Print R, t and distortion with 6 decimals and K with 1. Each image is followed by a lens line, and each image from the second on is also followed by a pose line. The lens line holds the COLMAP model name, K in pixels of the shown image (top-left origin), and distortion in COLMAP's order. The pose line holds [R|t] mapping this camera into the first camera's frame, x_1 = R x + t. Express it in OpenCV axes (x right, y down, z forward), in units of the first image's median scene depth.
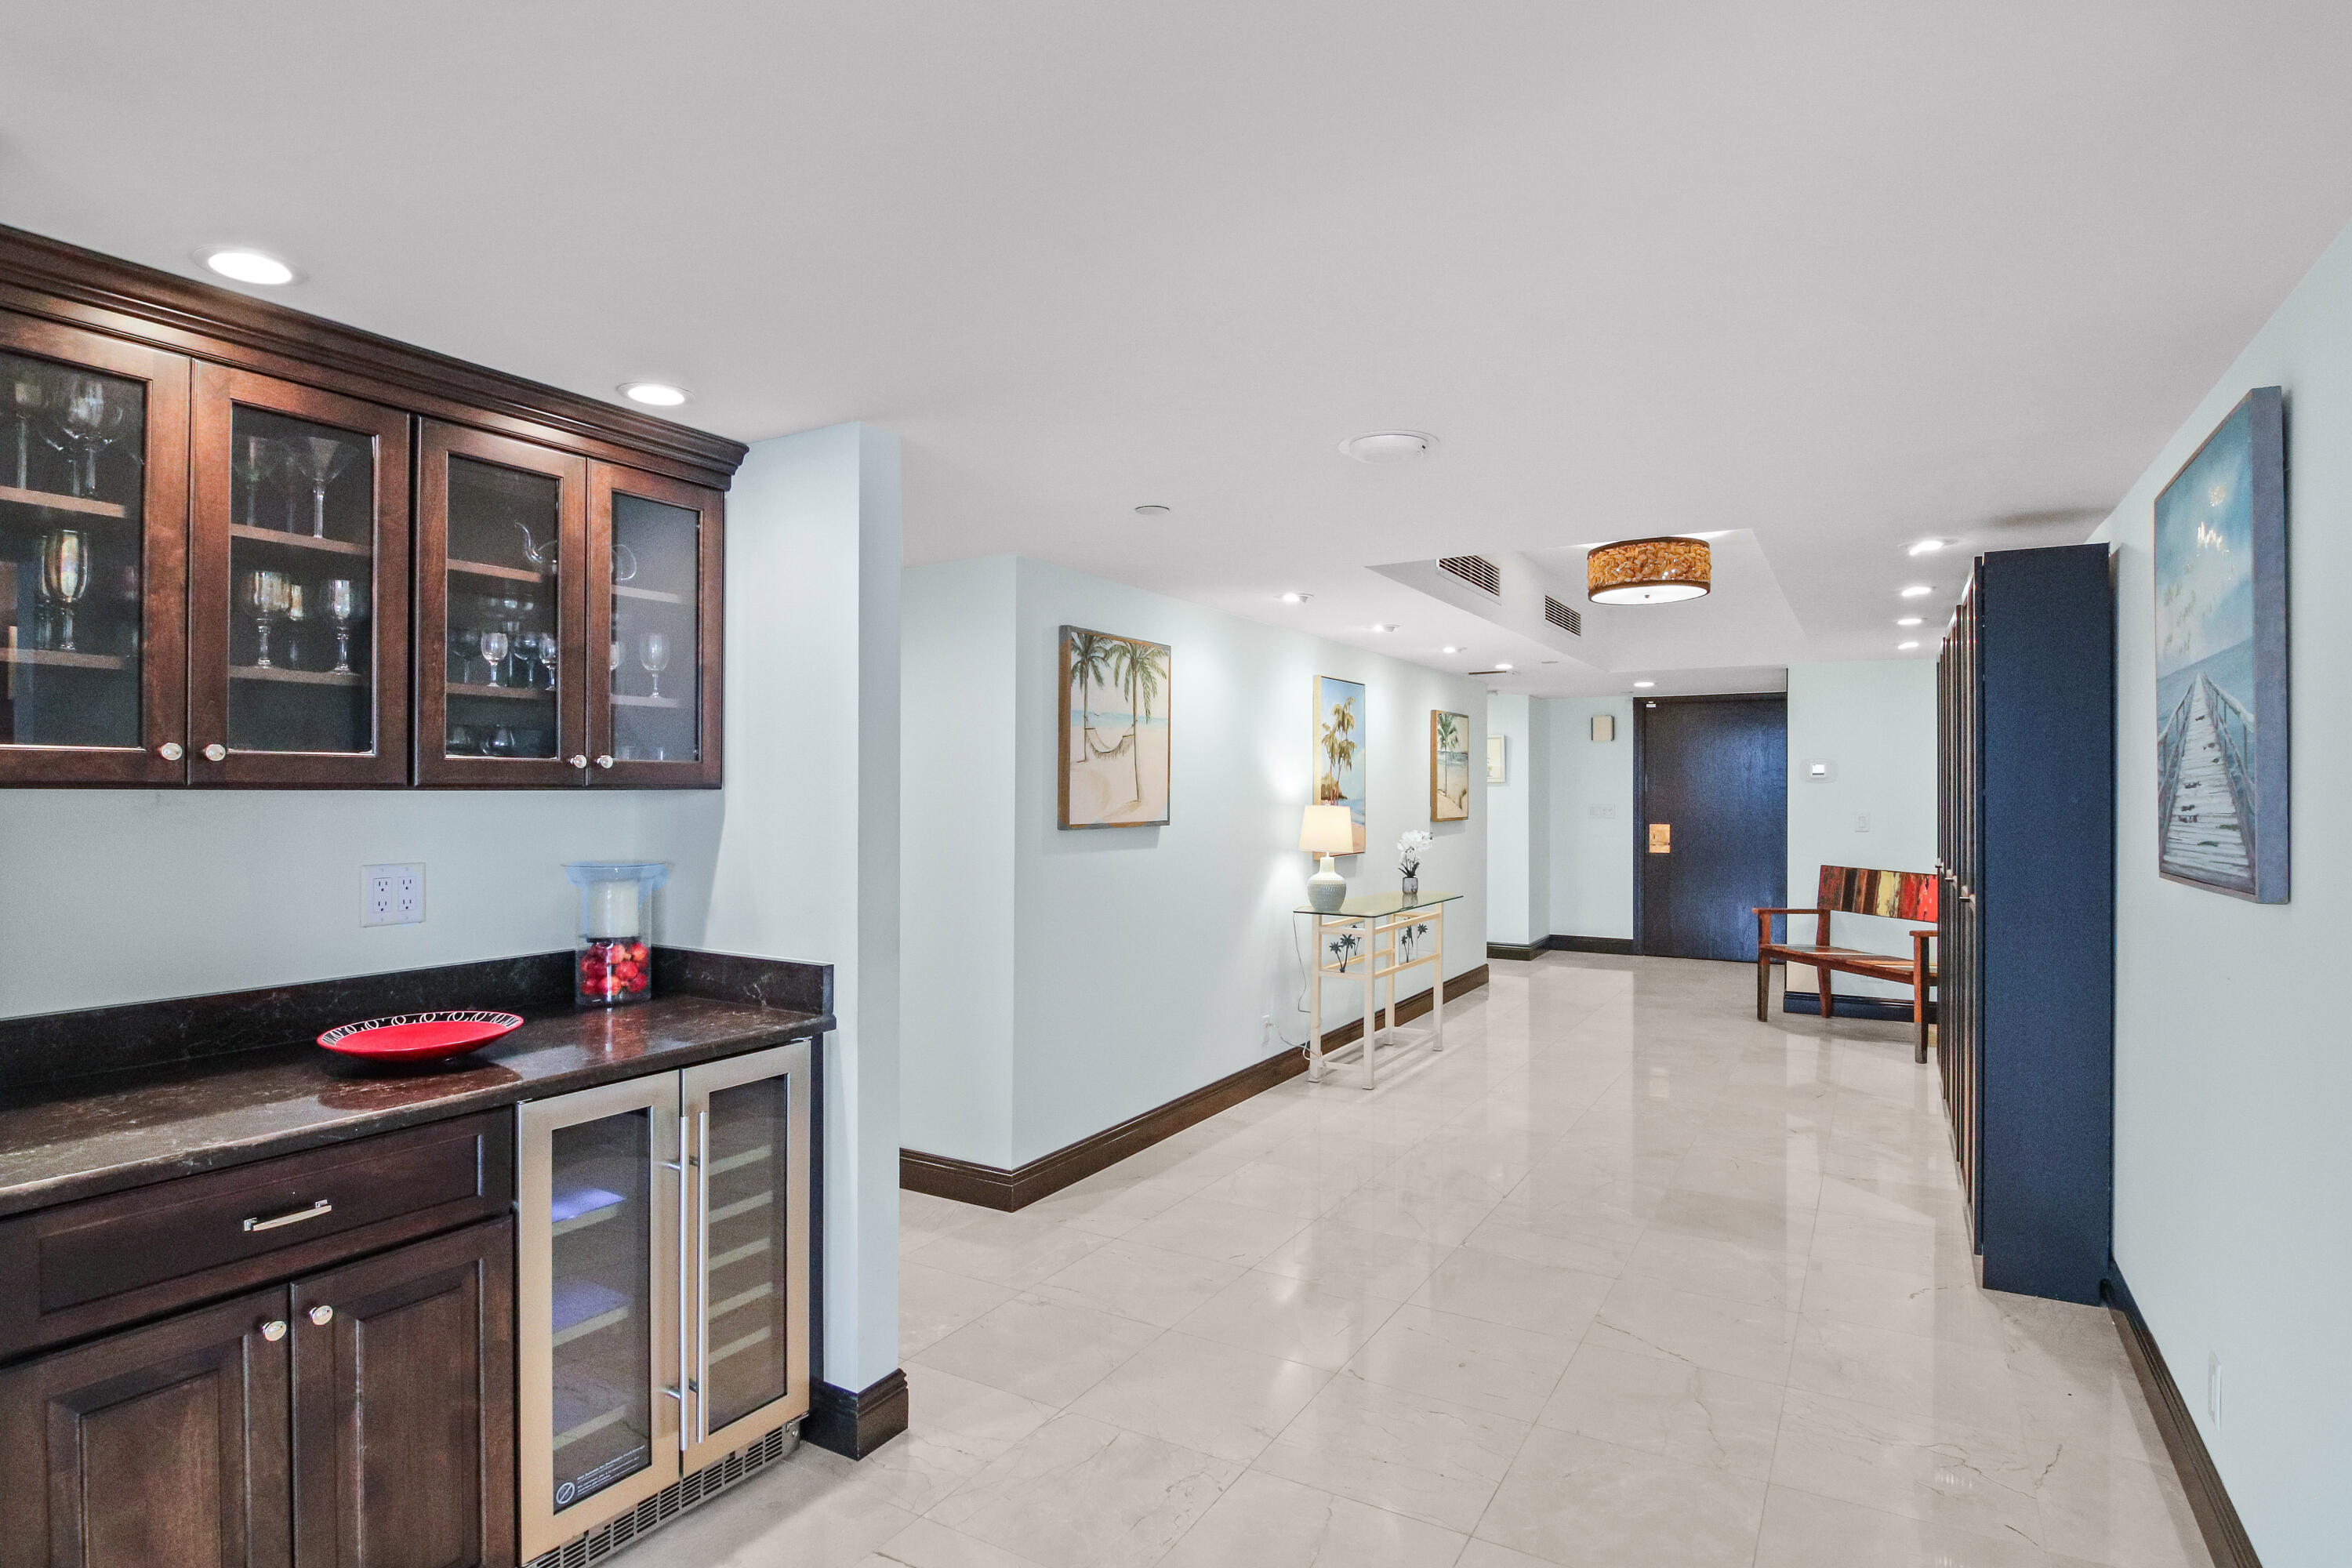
lens RADIAL K [[1223.0, 0, 1166.4], [0, 1223.0, 778.8], [0, 0, 1]] dist [-0.007468, -0.009179]
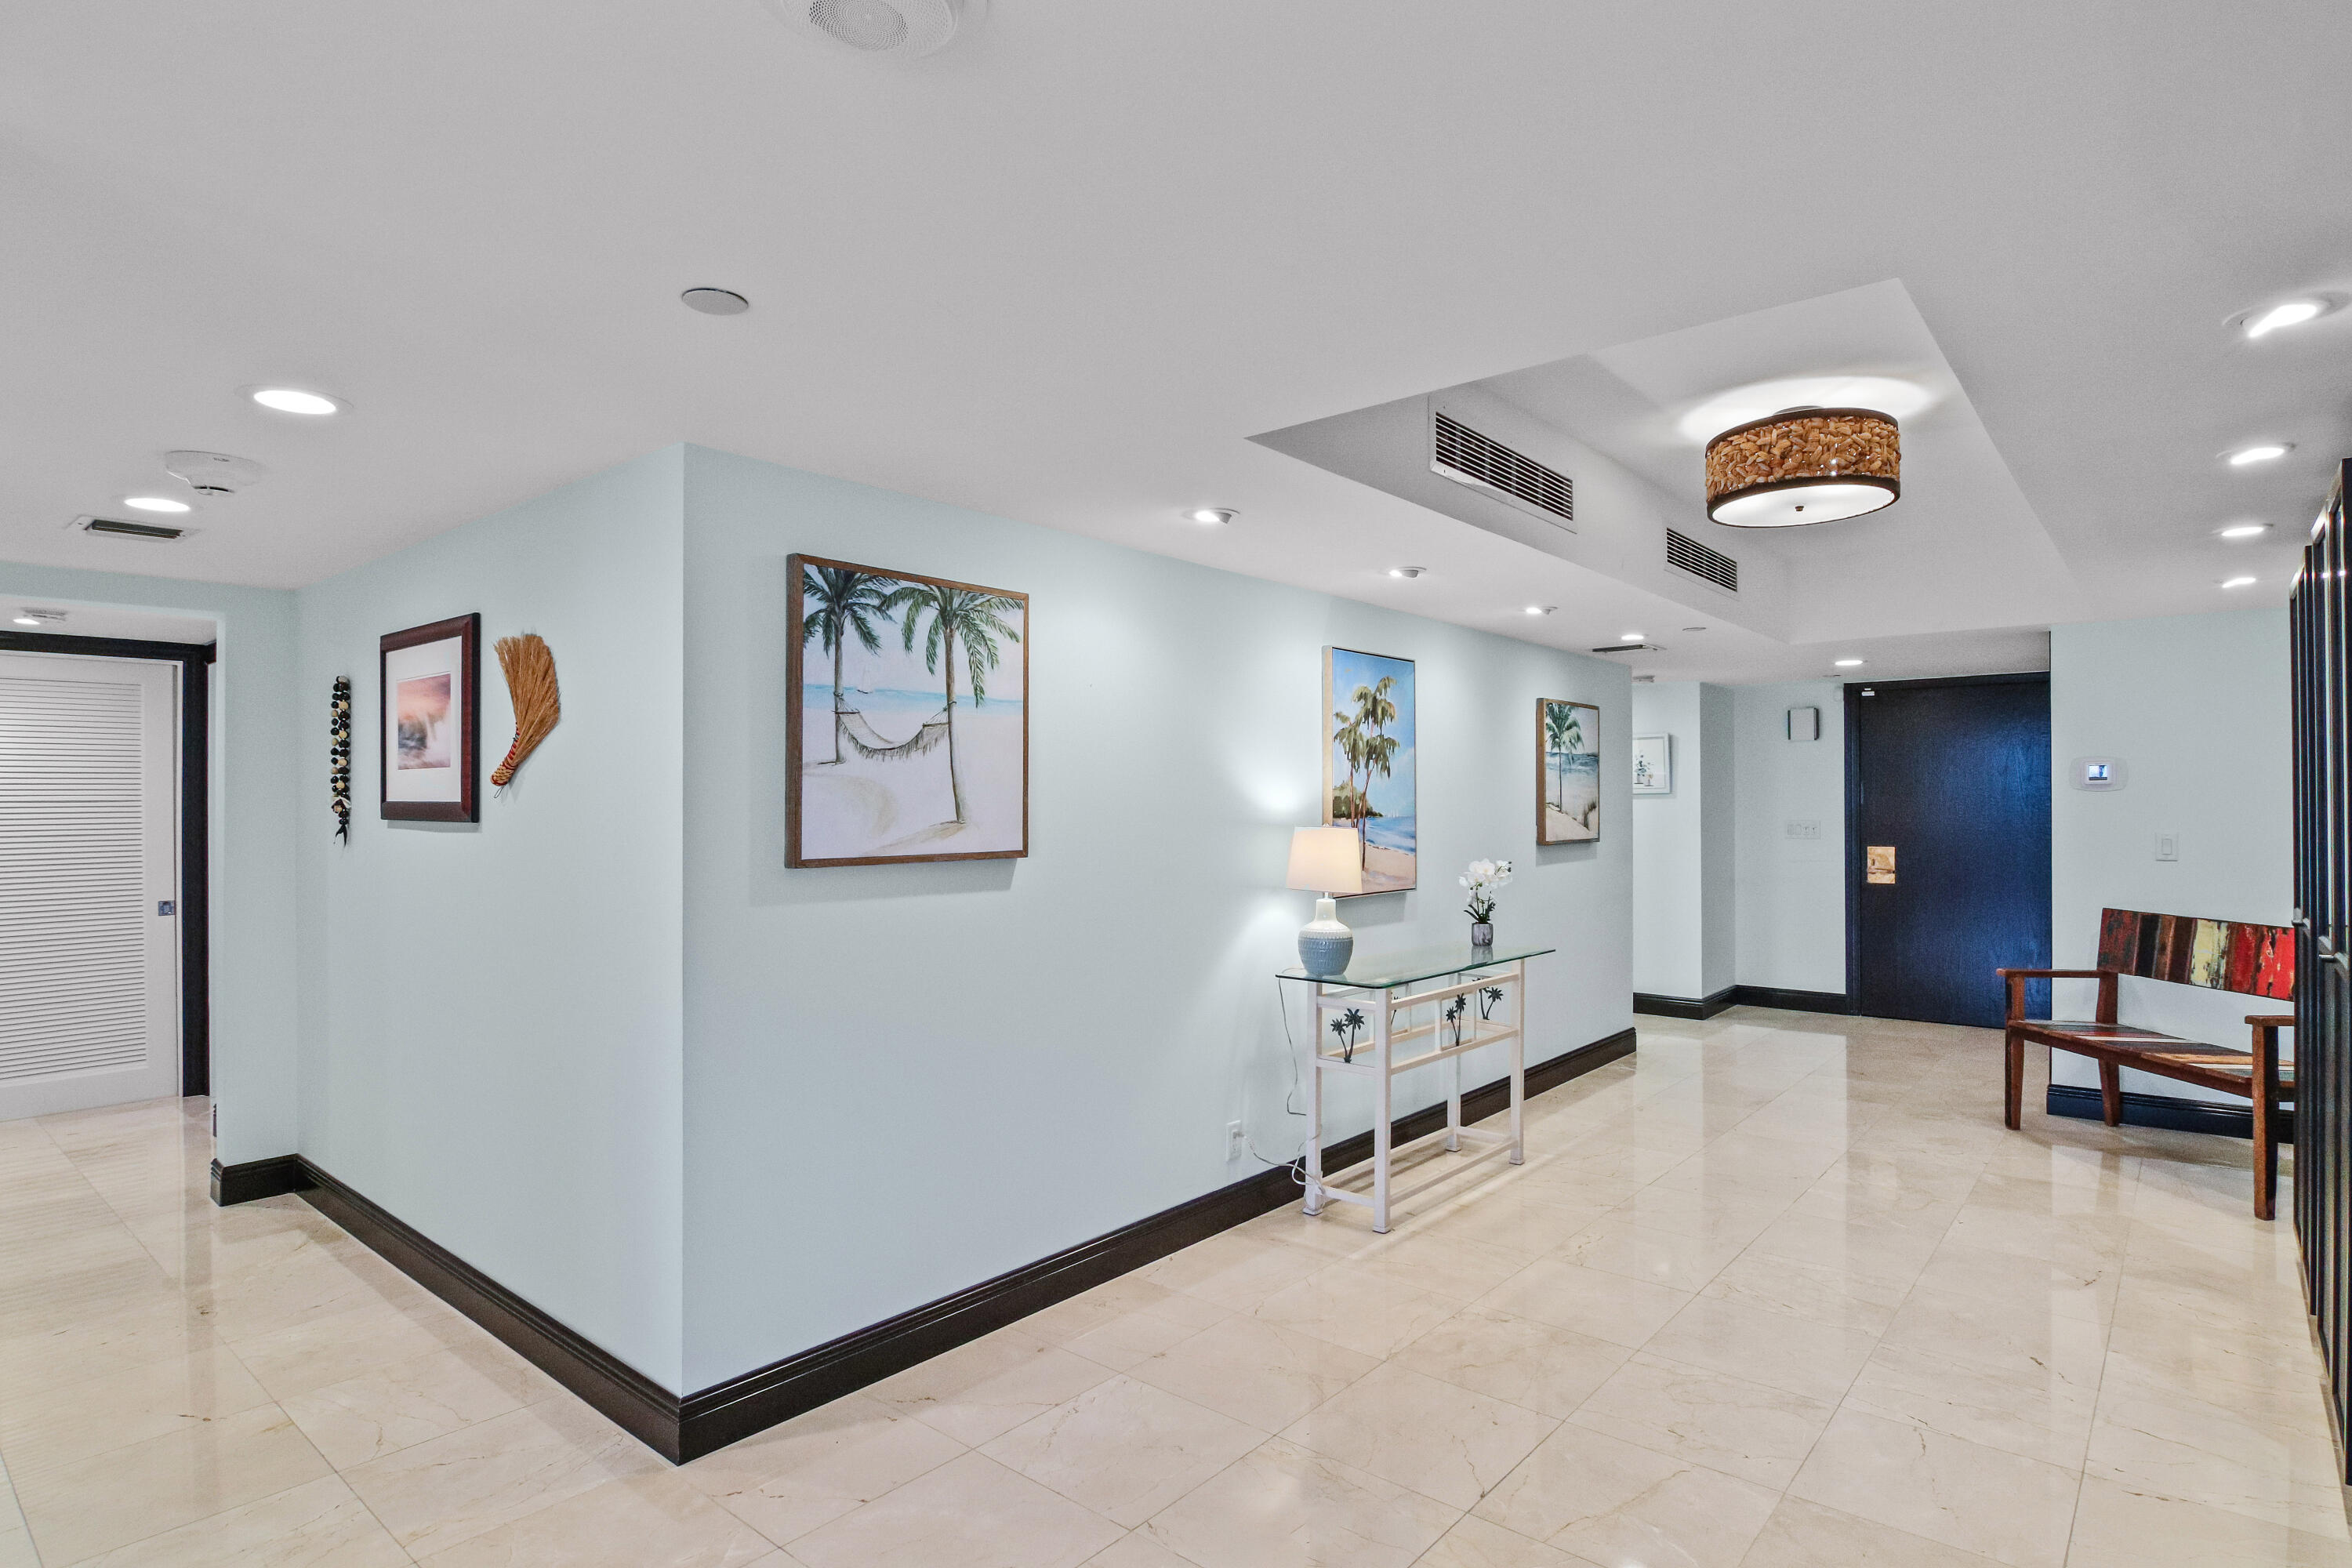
lens RADIAL K [[1223.0, 0, 1190.7], [0, 1223.0, 792.0], [0, 0, 1]] dist [-0.007468, -0.009179]
pose [[0.986527, -0.006634, -0.163464, 0.157877], [0.006272, 0.999977, -0.002733, 0.003180], [0.163479, 0.001671, 0.986545, 0.265969]]
